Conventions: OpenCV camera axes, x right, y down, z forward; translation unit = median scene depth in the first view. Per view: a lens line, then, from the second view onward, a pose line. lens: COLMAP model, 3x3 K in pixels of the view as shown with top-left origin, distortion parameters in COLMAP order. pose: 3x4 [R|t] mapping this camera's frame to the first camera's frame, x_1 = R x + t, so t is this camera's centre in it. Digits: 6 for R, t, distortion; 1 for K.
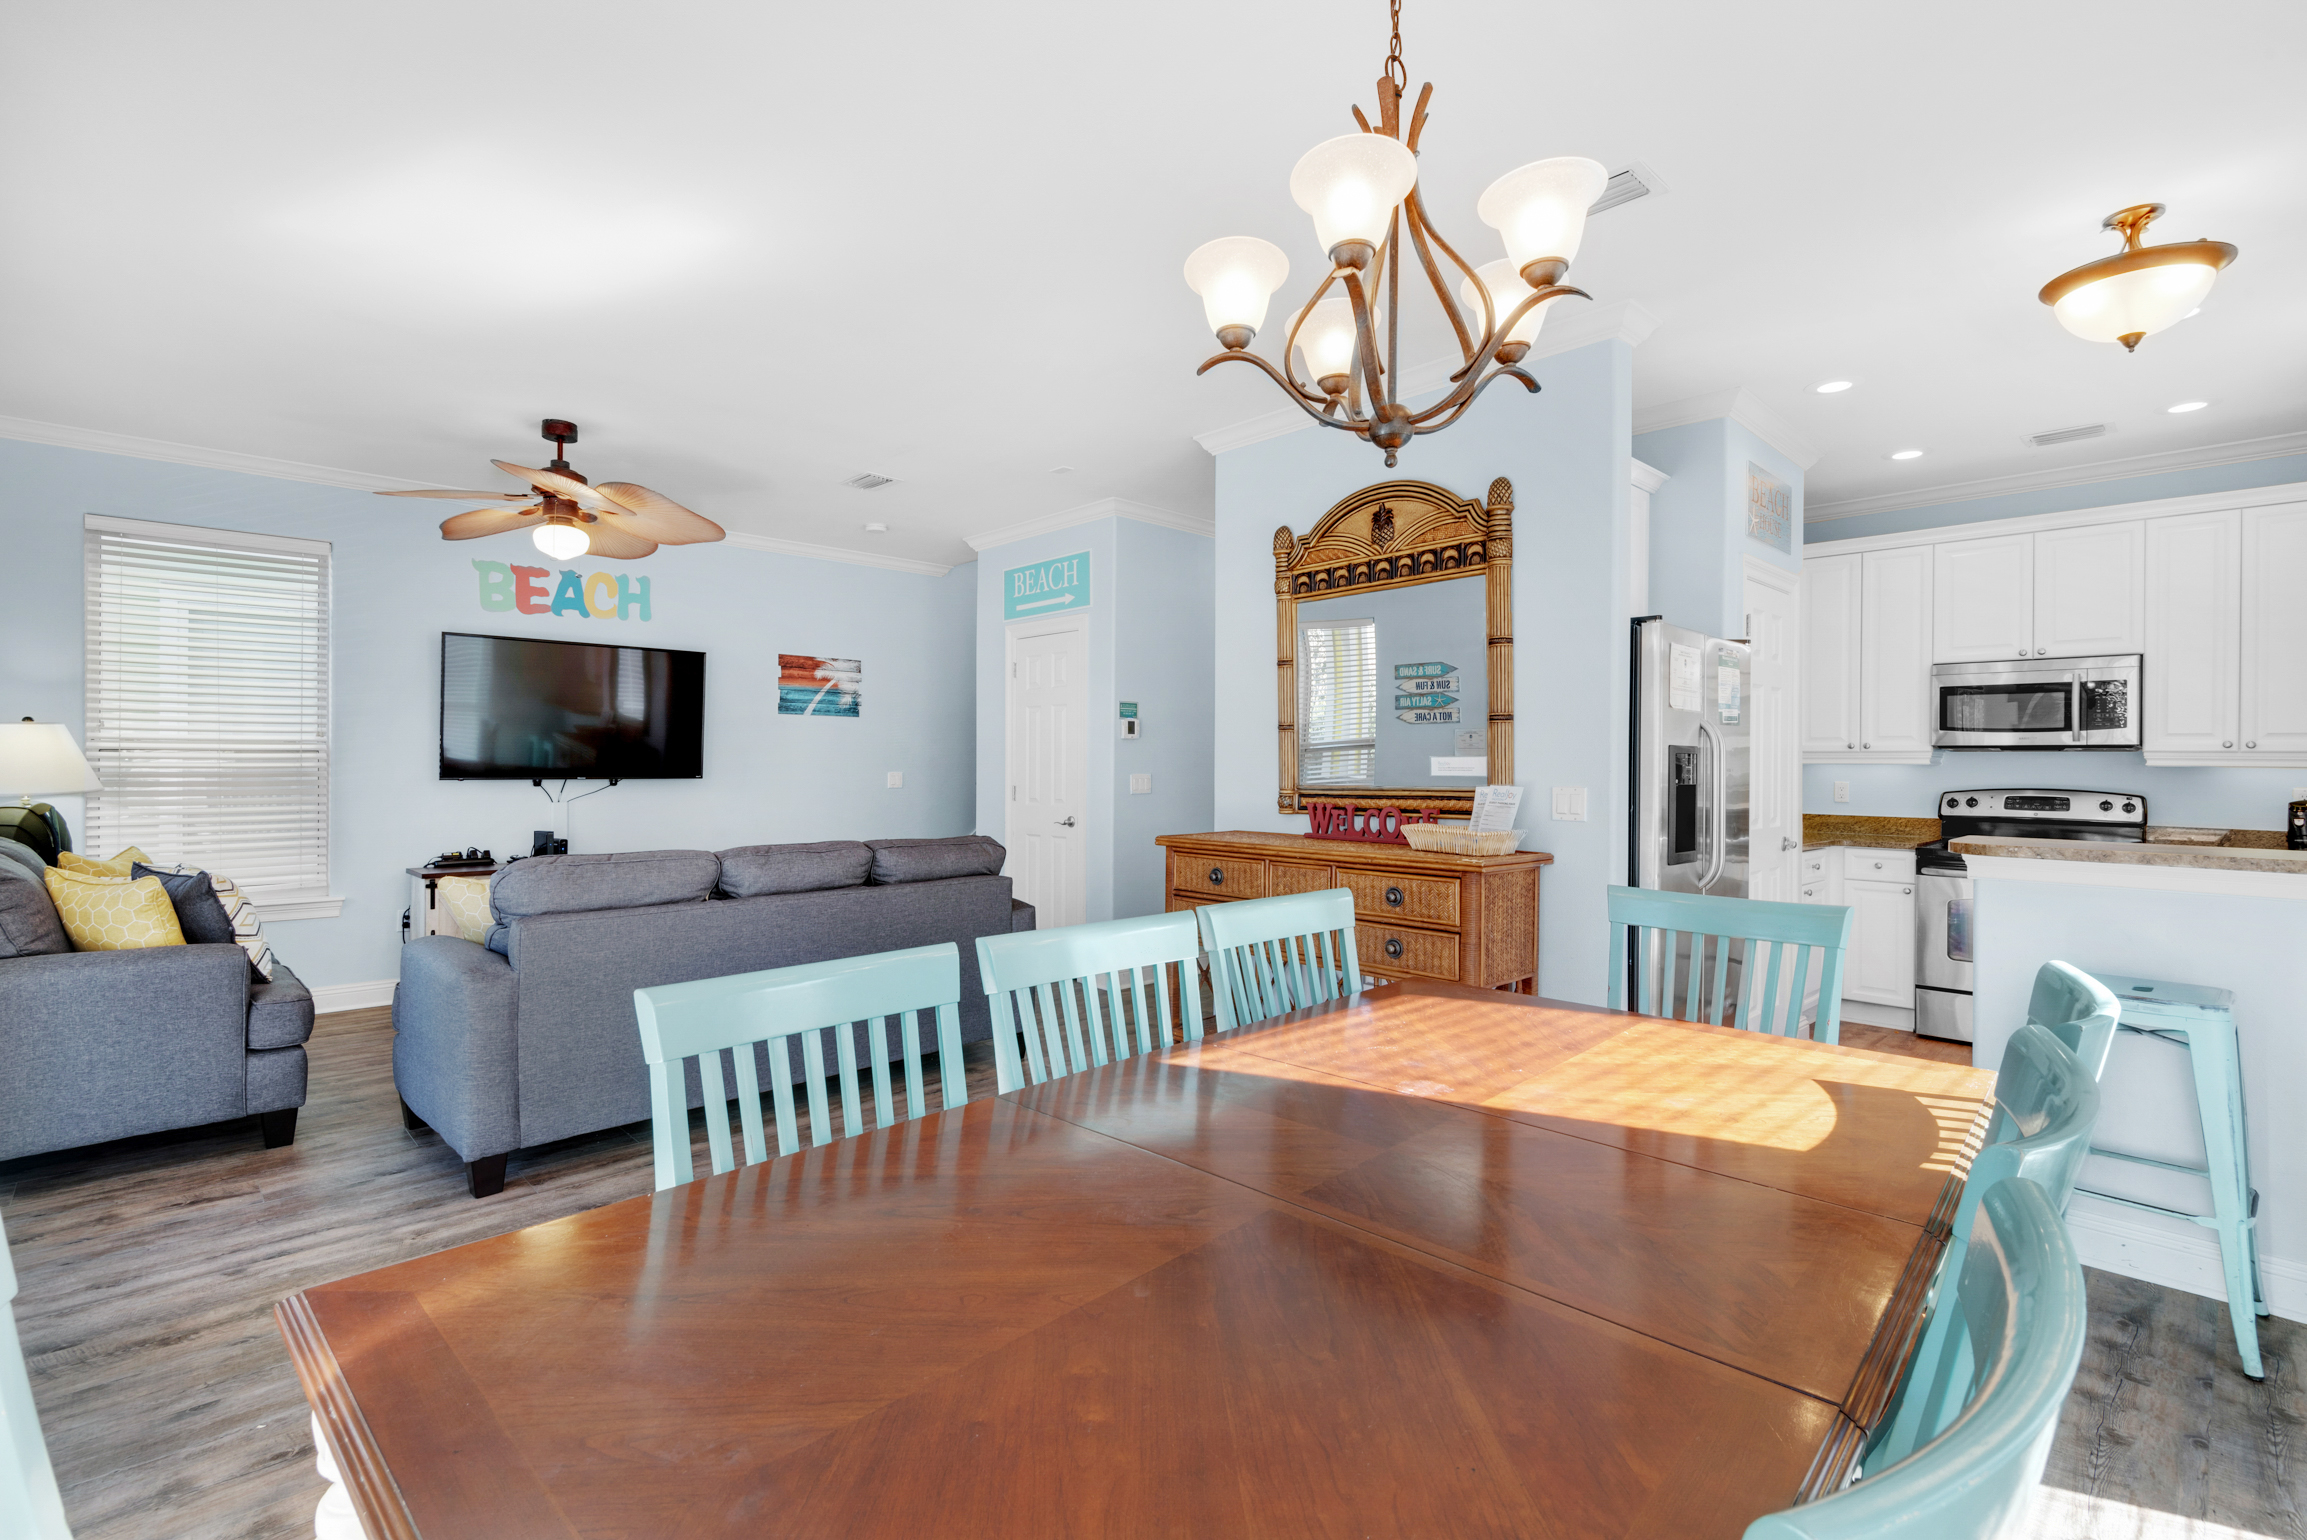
lens RADIAL K [[1028.0, 0, 1161.1], [0, 1028.0, 761.4], [0, 0, 1]] dist [0.000476, -0.000360]
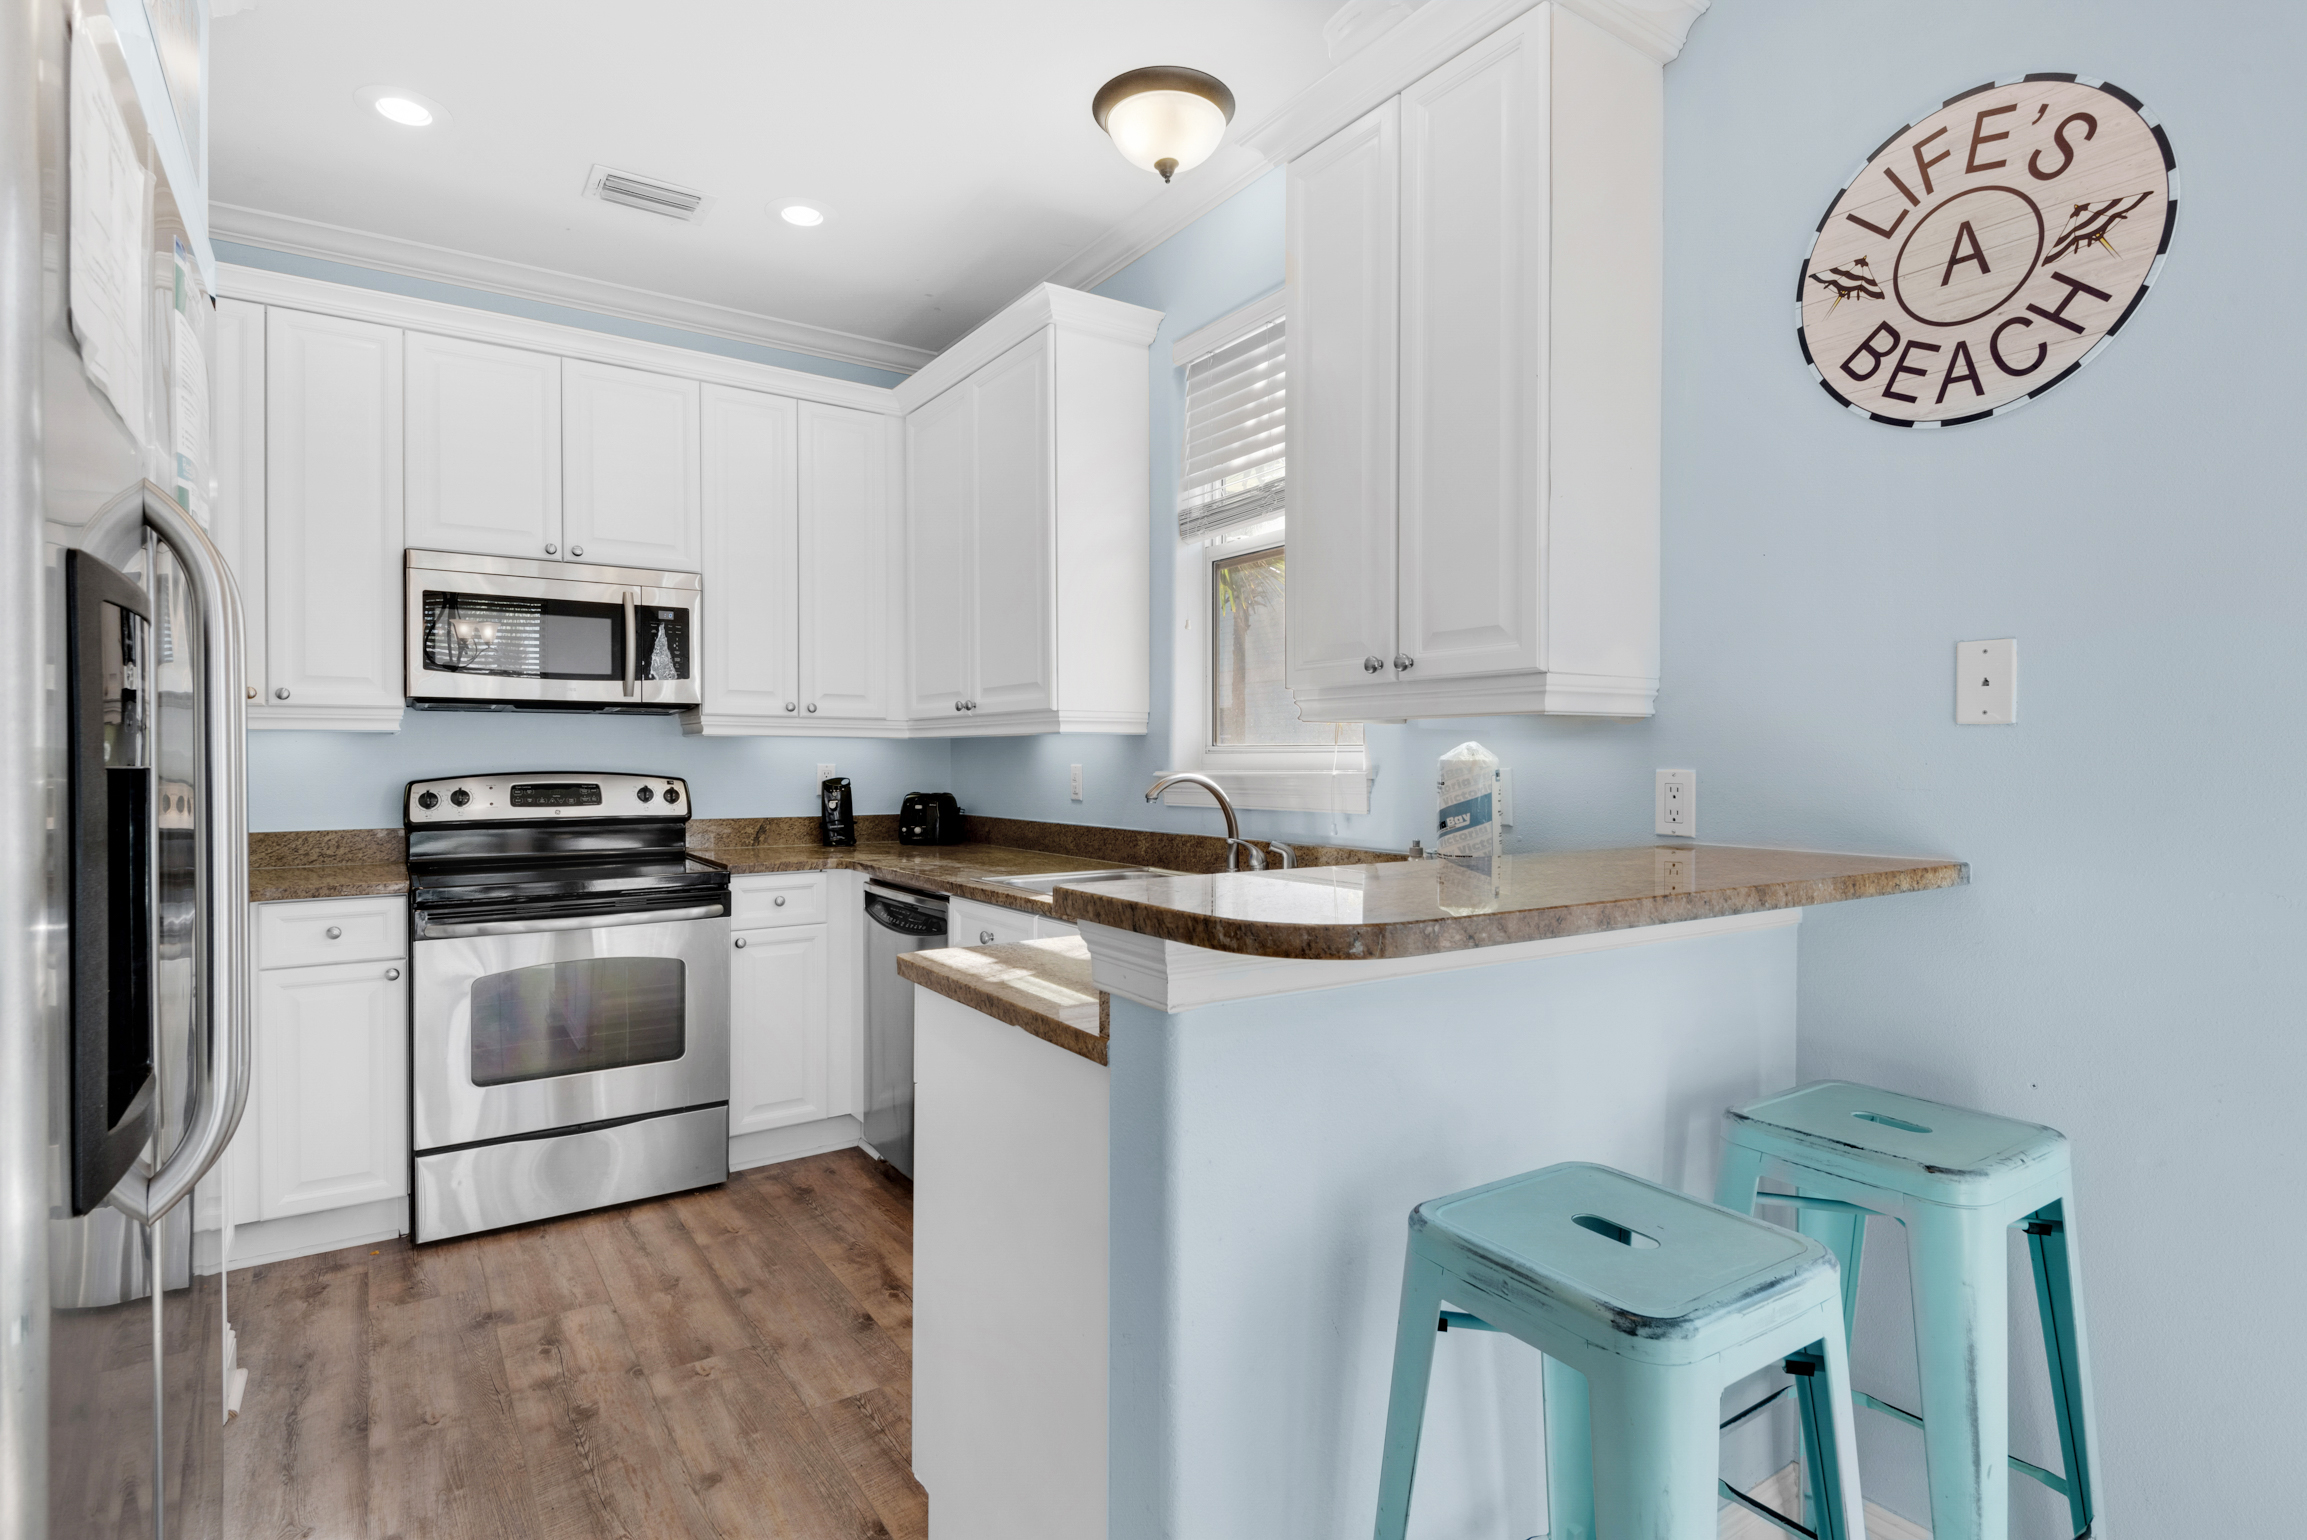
lens RADIAL K [[1114.1, 0, 1145.4], [0, 1114.1, 757.6], [0, 0, 1]] dist [0.000106, -0.000162]
pose [[0.176518, -0.007557, 0.984268, 0.271921], [-0.000030, 0.999970, 0.007683, 0.014485], [-0.984297, -0.001386, 0.176513, 0.590710]]
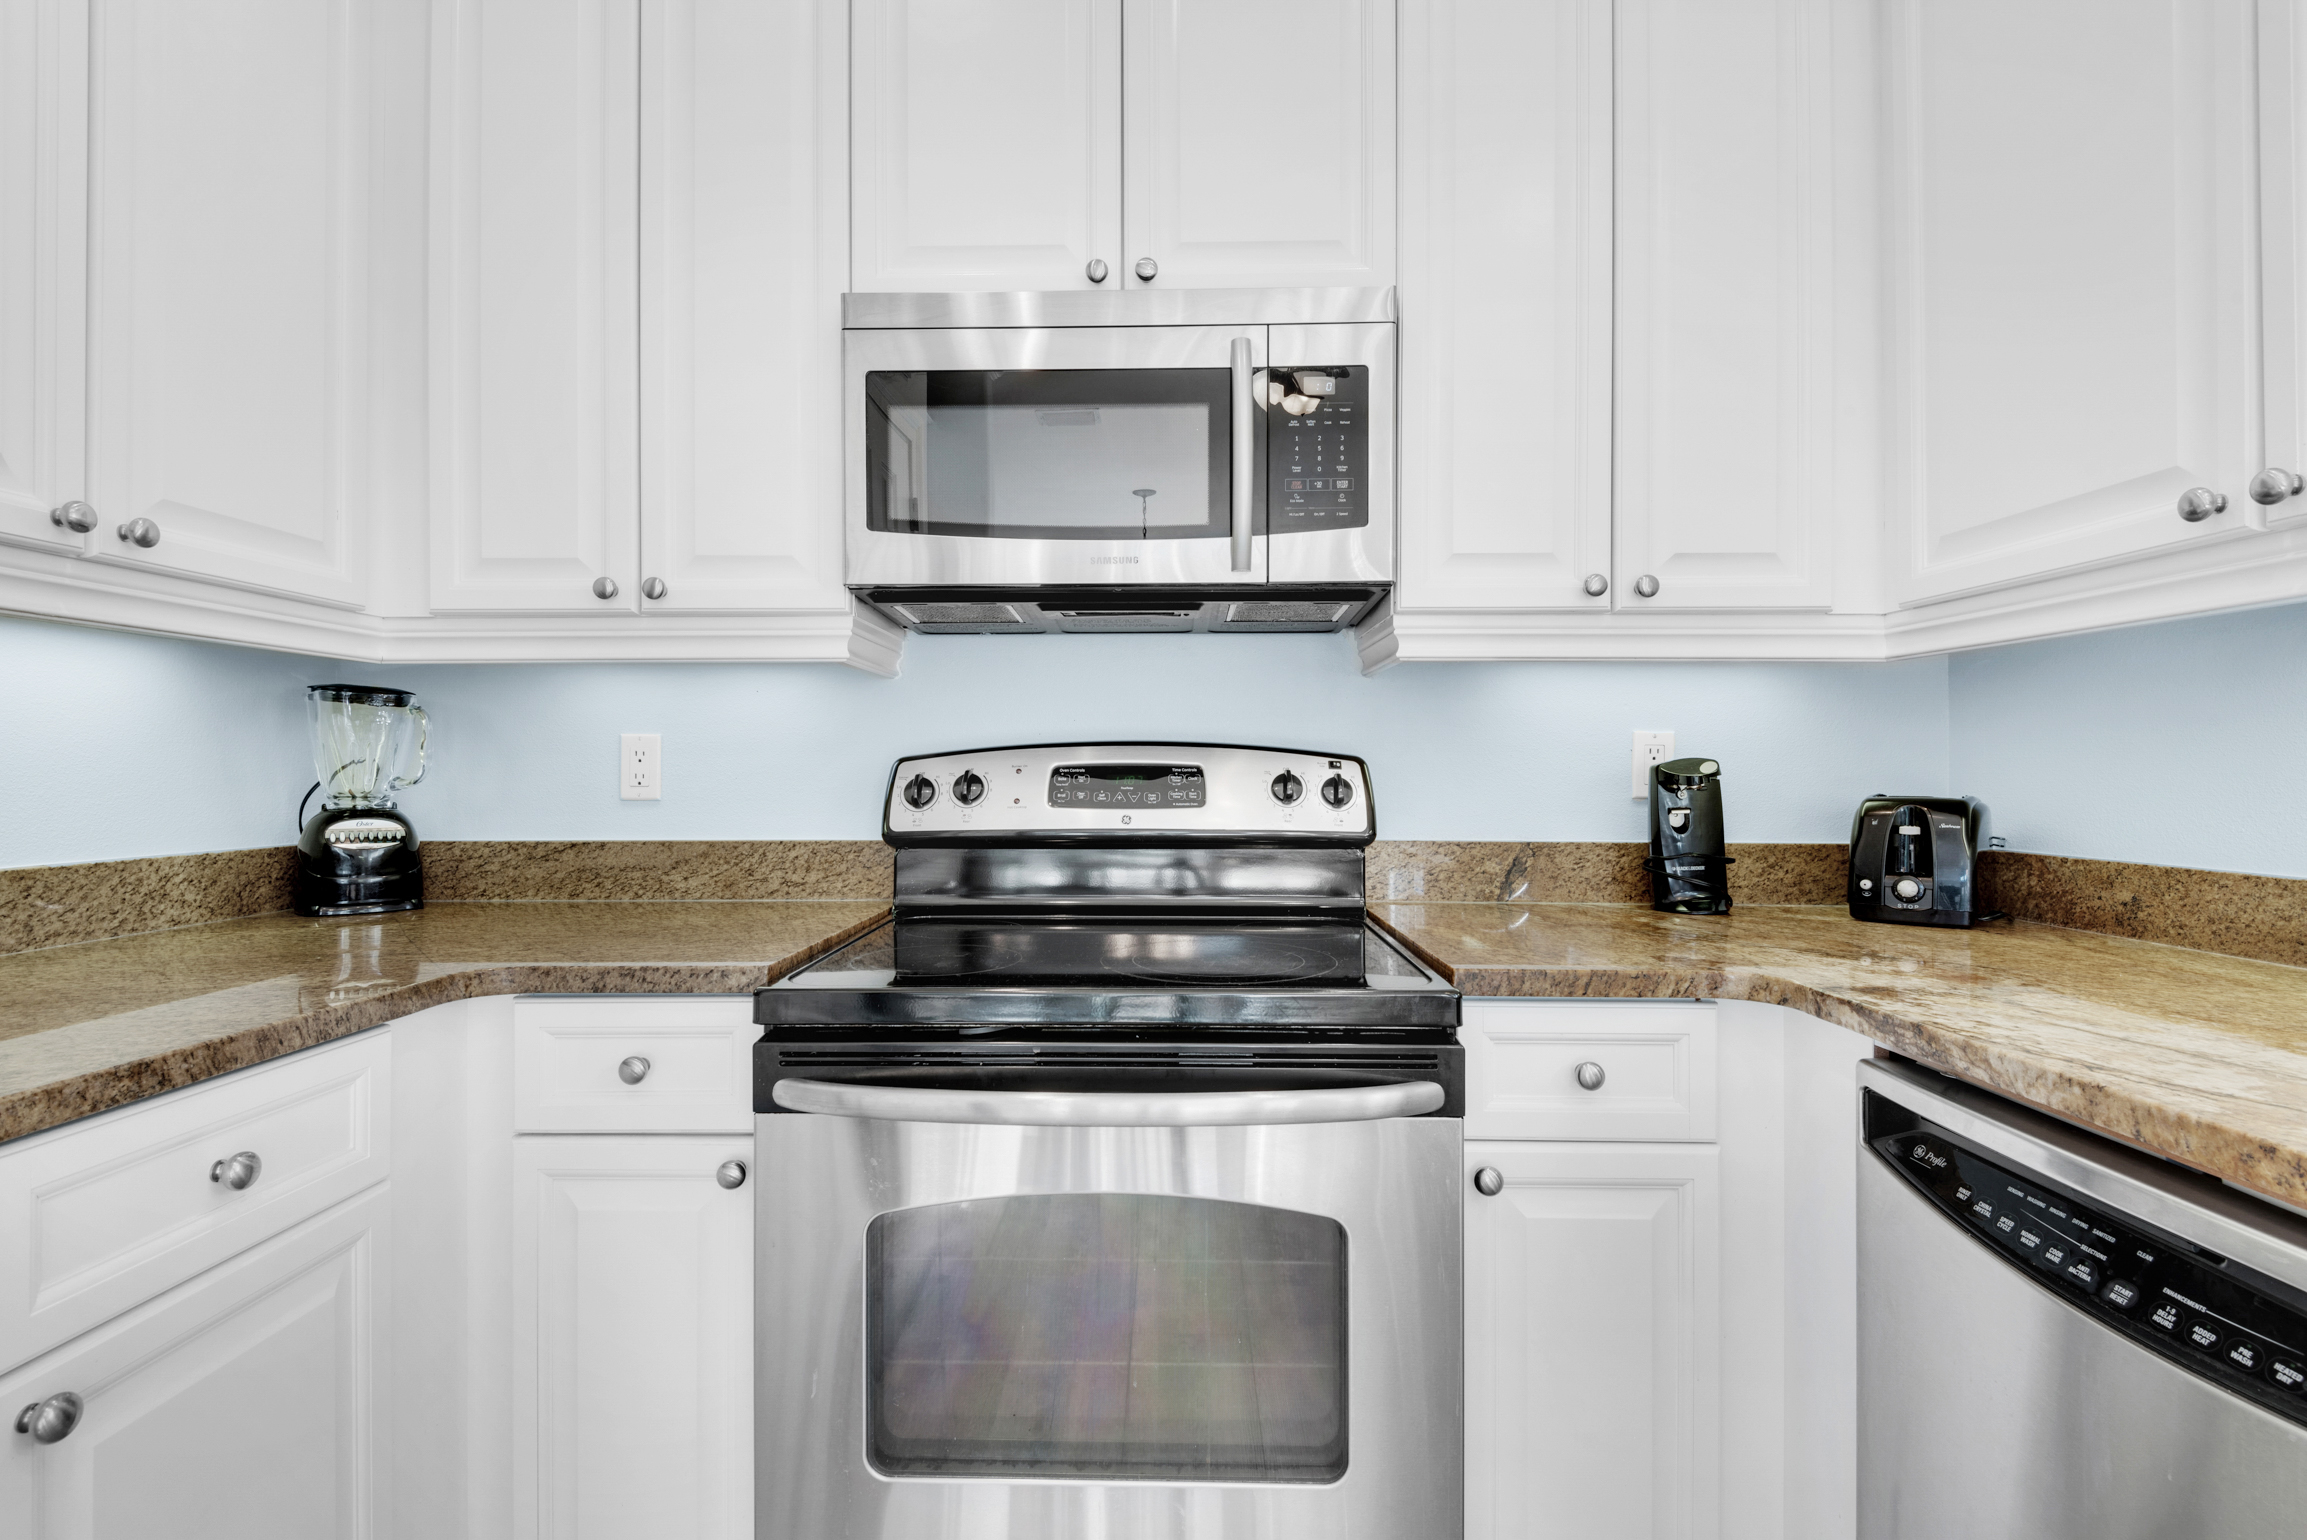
lens RADIAL K [[1172.0, 0, 1141.4], [0, 1172.0, 756.9], [0, 0, 1]] dist [0.001611, 0.000018]
pose [[0.705970, -0.003046, 0.708236, 0.672179], [0.003821, 0.999993, 0.000492, 0.035919], [-0.708232, 0.002359, 0.705976, 0.833431]]
